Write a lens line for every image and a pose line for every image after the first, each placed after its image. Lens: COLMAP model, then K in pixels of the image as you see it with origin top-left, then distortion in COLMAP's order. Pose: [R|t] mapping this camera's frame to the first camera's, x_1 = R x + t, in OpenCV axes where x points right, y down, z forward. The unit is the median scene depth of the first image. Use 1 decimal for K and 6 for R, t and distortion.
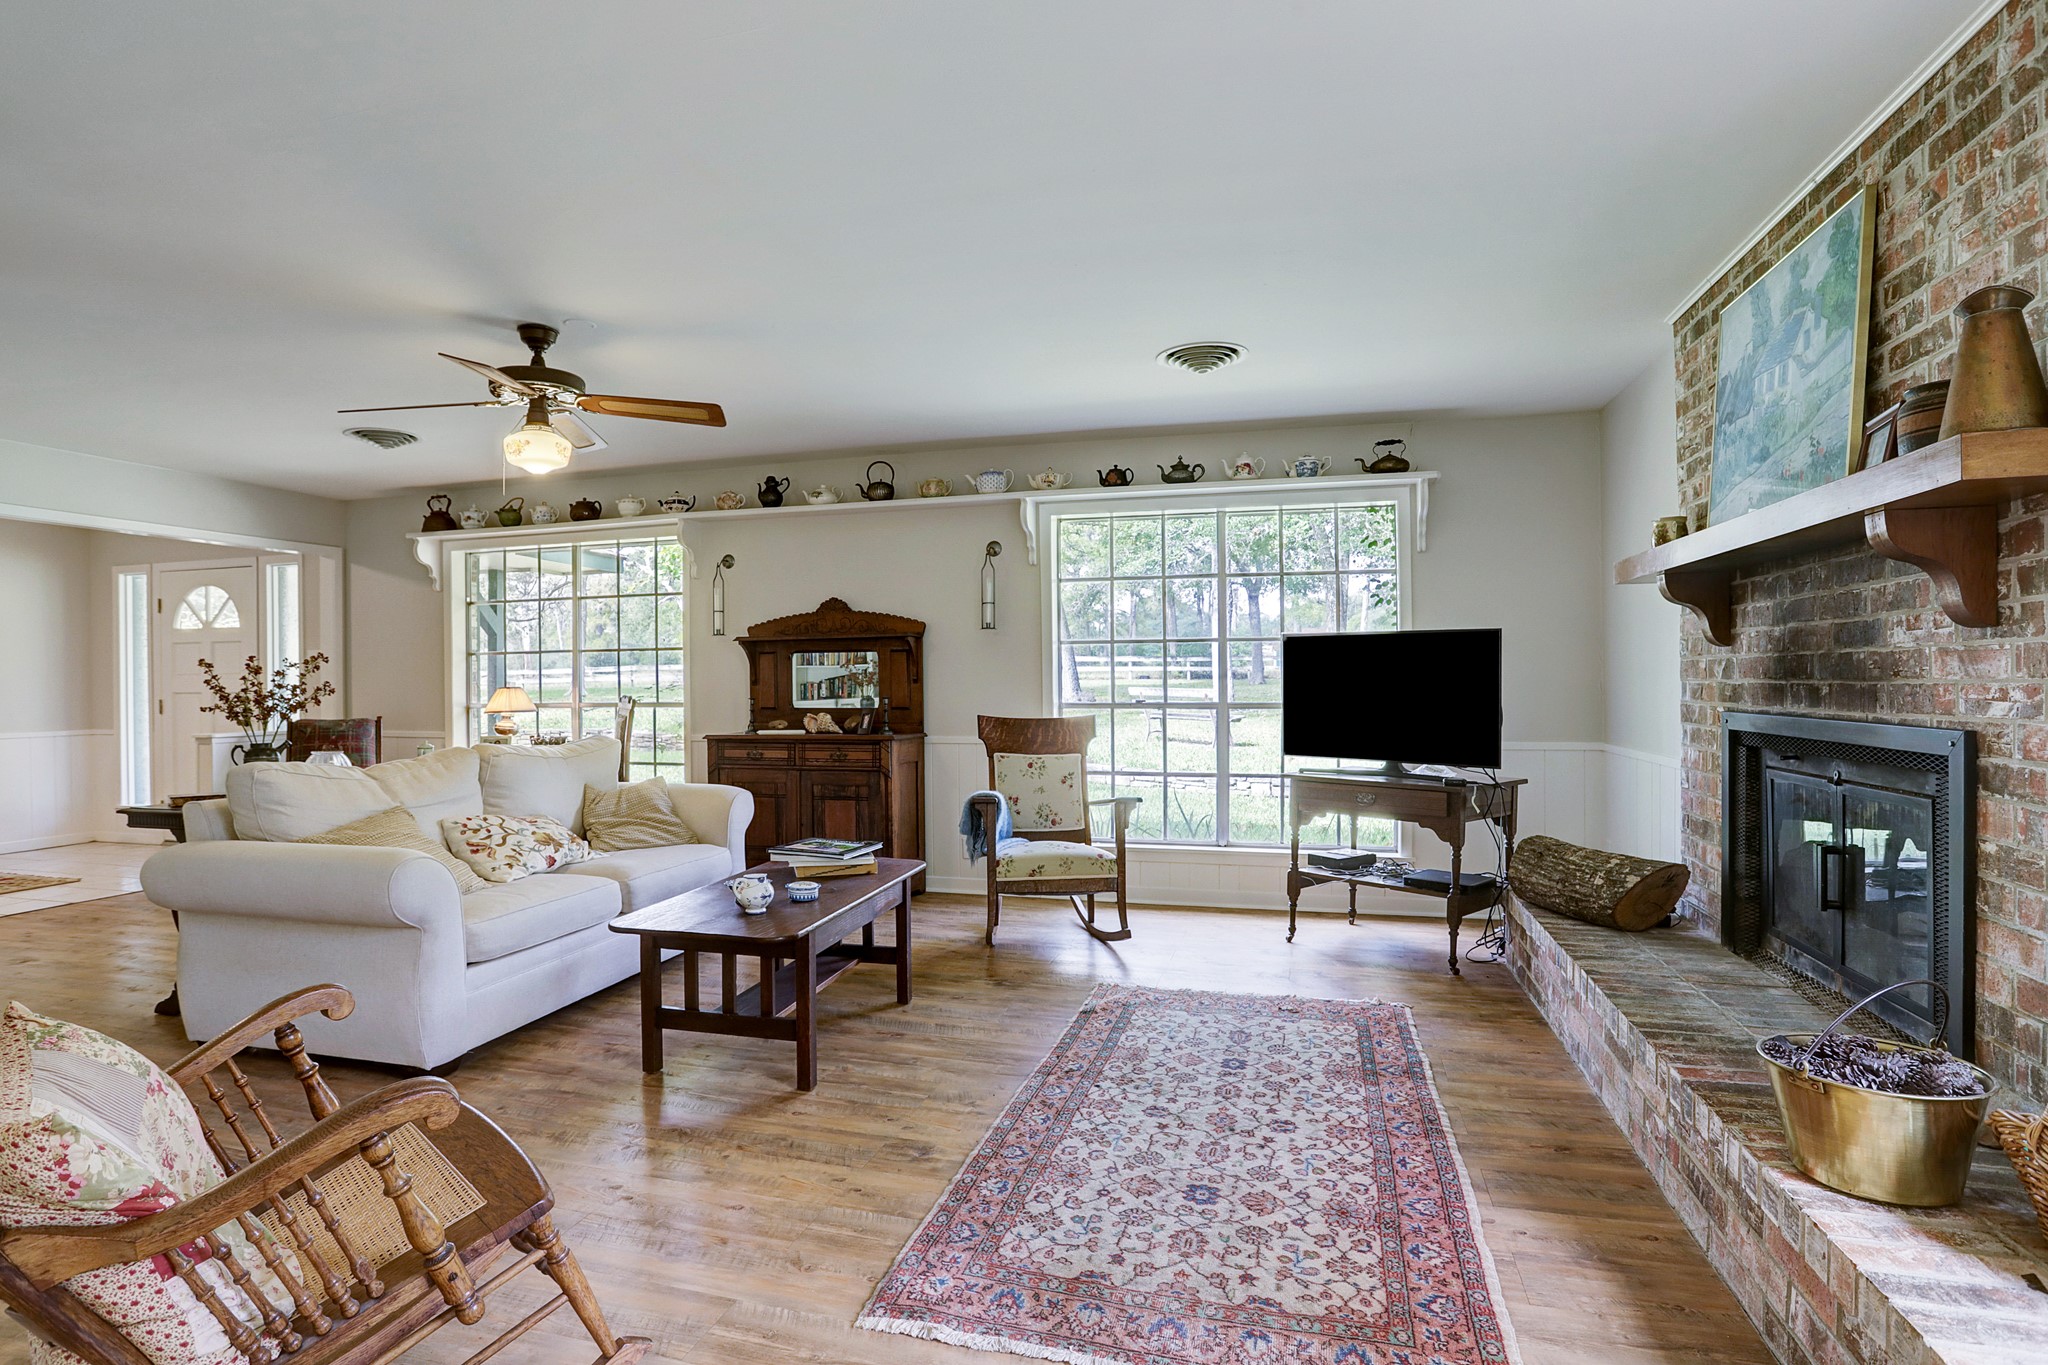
lens RADIAL K [[1055.5, 0, 1041.2], [0, 1055.5, 676.9], [0, 0, 1]] dist [-0.036341, 0.004062]
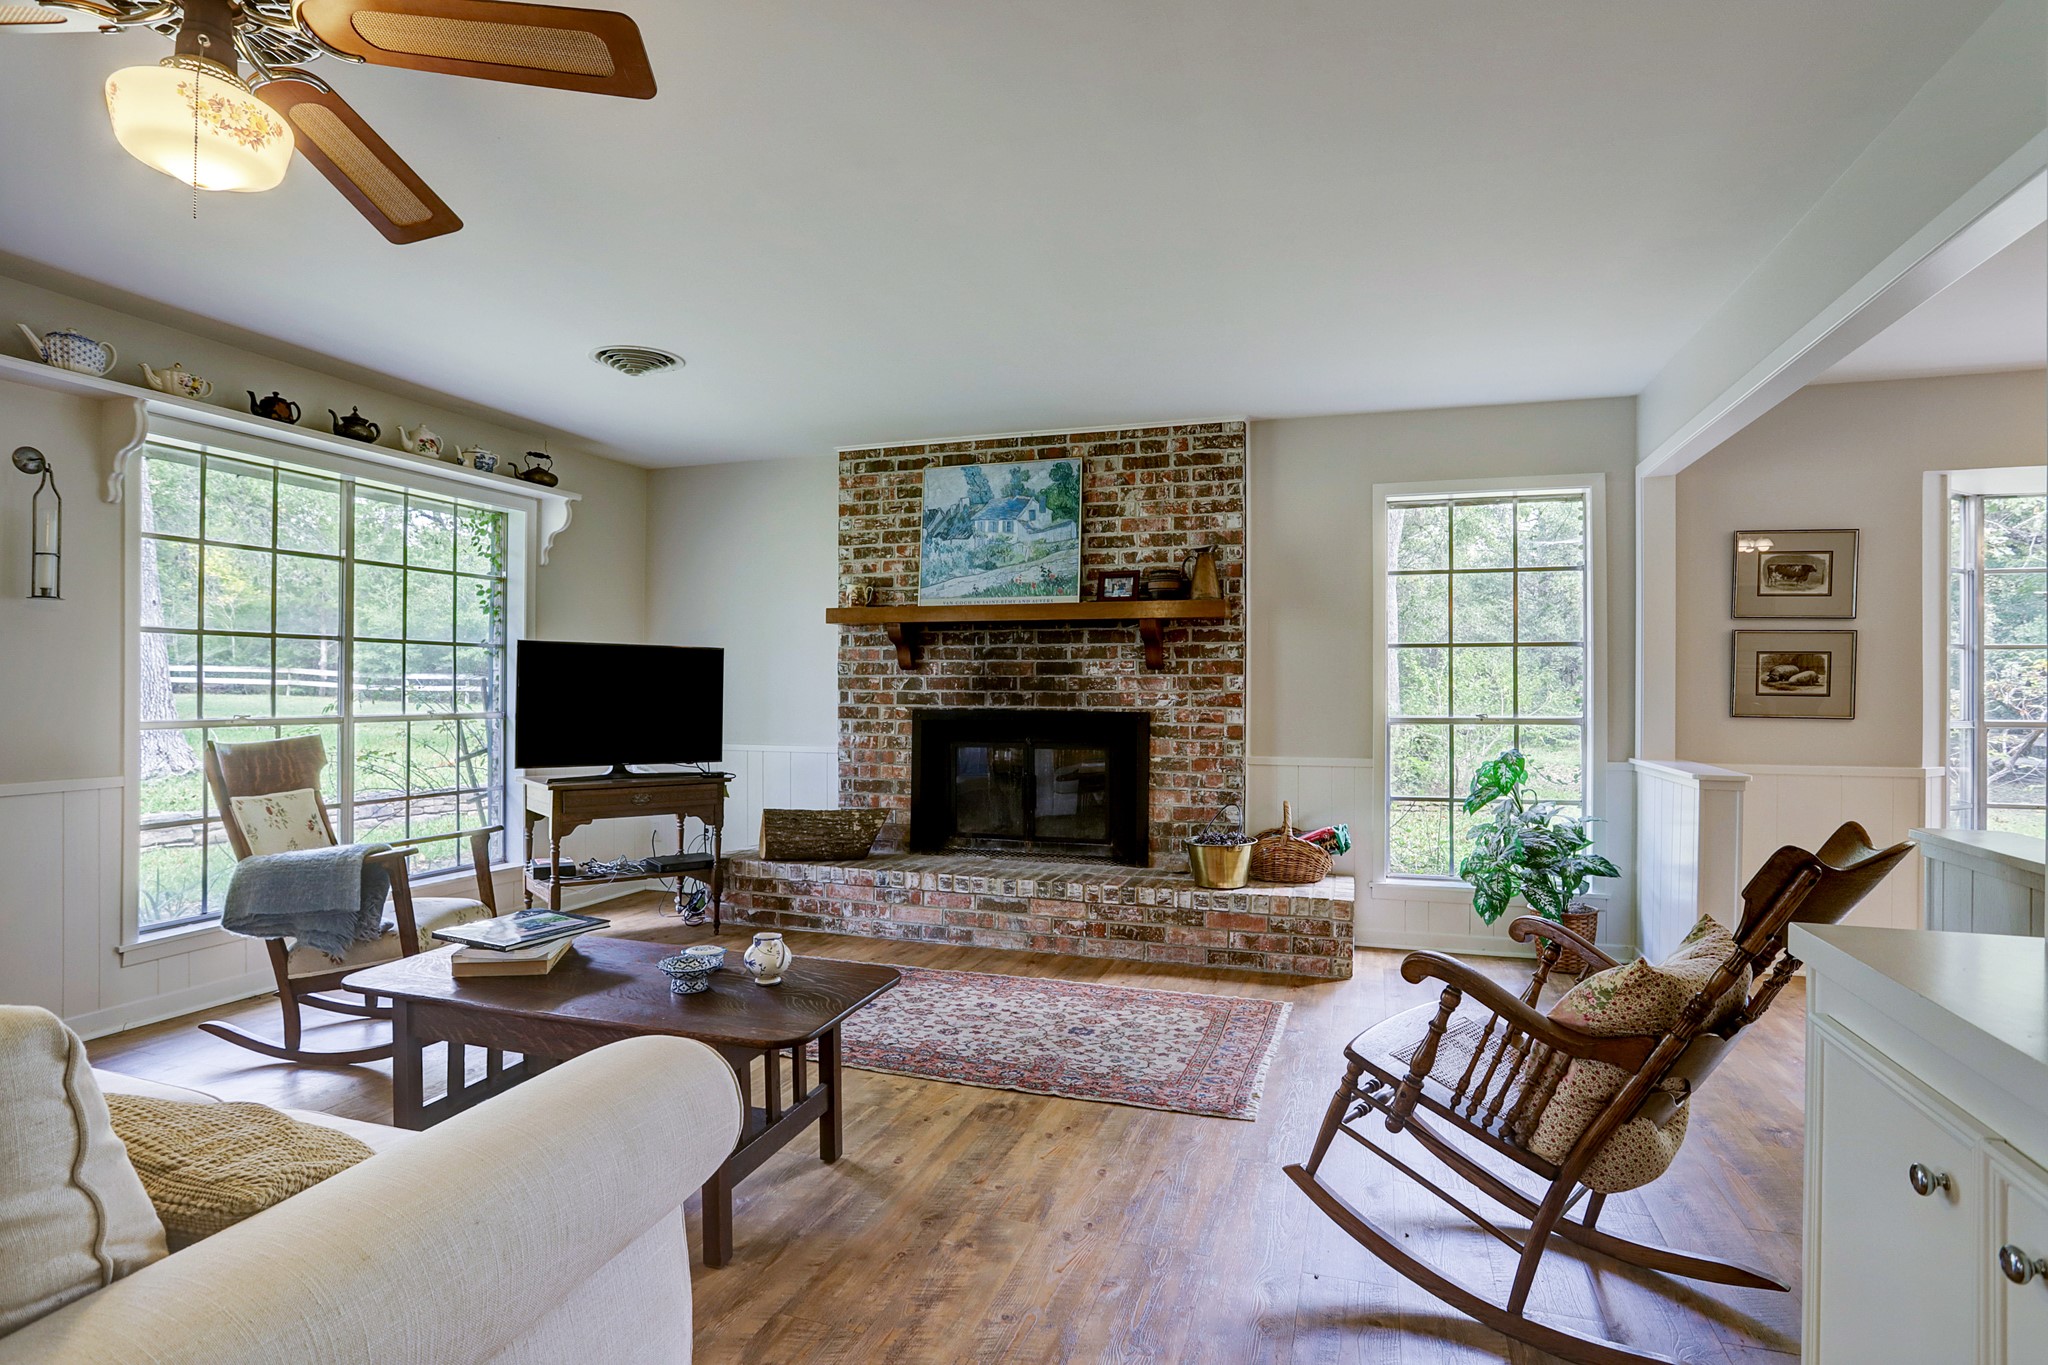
lens RADIAL K [[1055.5, 0, 1032.2], [0, 1055.5, 672.9], [0, 0, 1]] dist [-0.036341, 0.004062]
pose [[0.047684, 0.019109, 0.998680, -1.155235], [-0.005550, 0.999807, -0.018866, 0.006511], [-0.998847, -0.004643, 0.047781, 0.842660]]
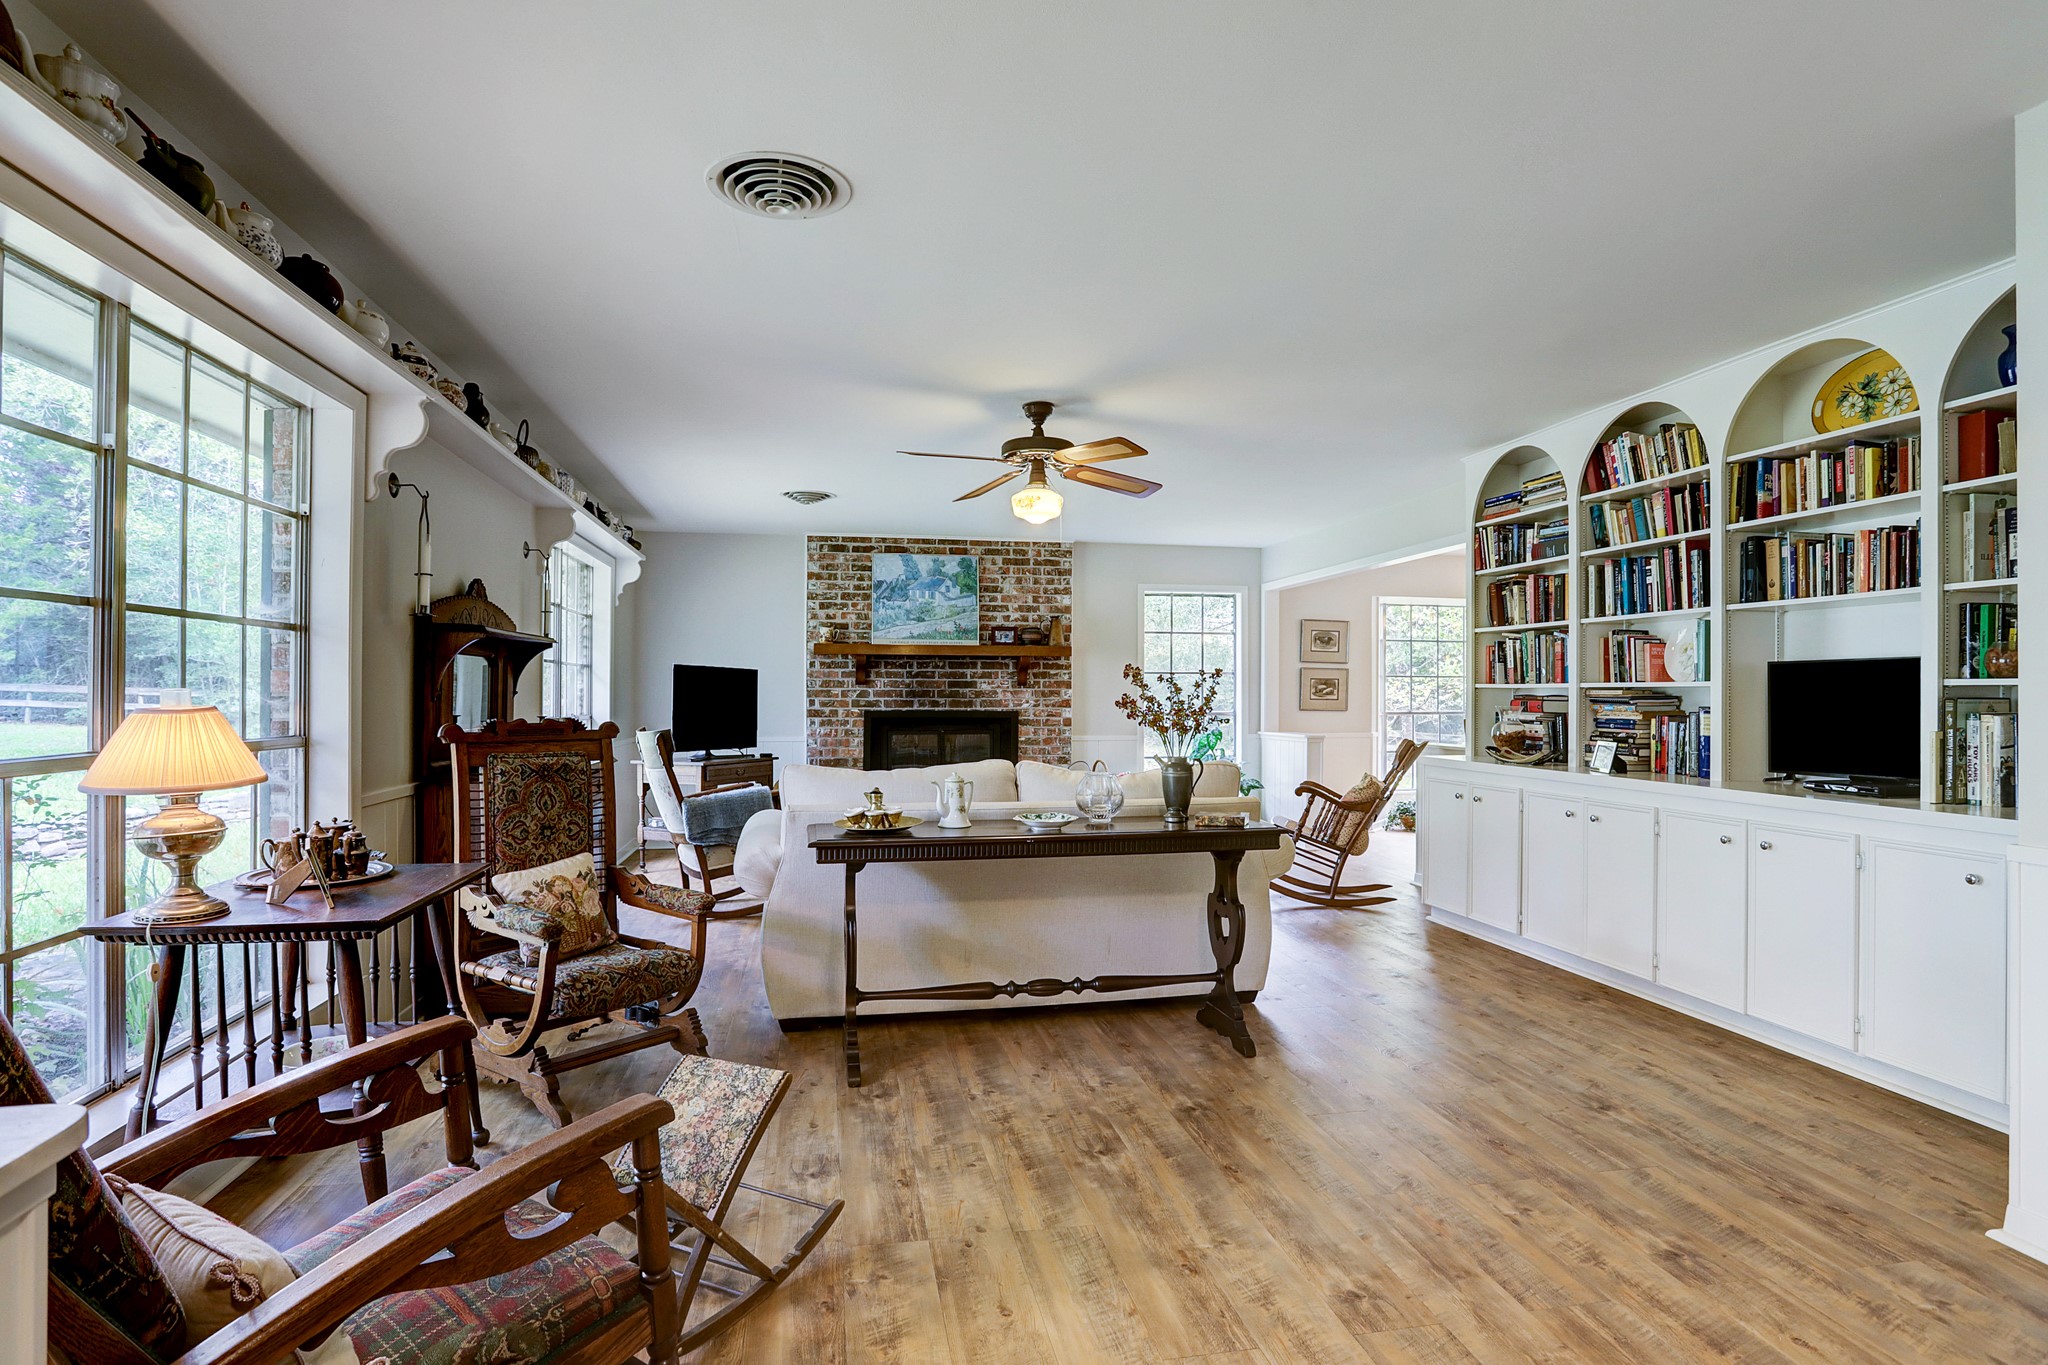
lens RADIAL K [[1055.5, 0, 1040.9], [0, 1055.5, 697.3], [0, 0, 1]] dist [-0.036341, 0.004062]
pose [[-0.446699, 0.004979, 0.894670, -2.093823], [-0.001778, 0.999978, -0.006453, 0.018587], [-0.894682, -0.004473, -0.446681, 2.031601]]
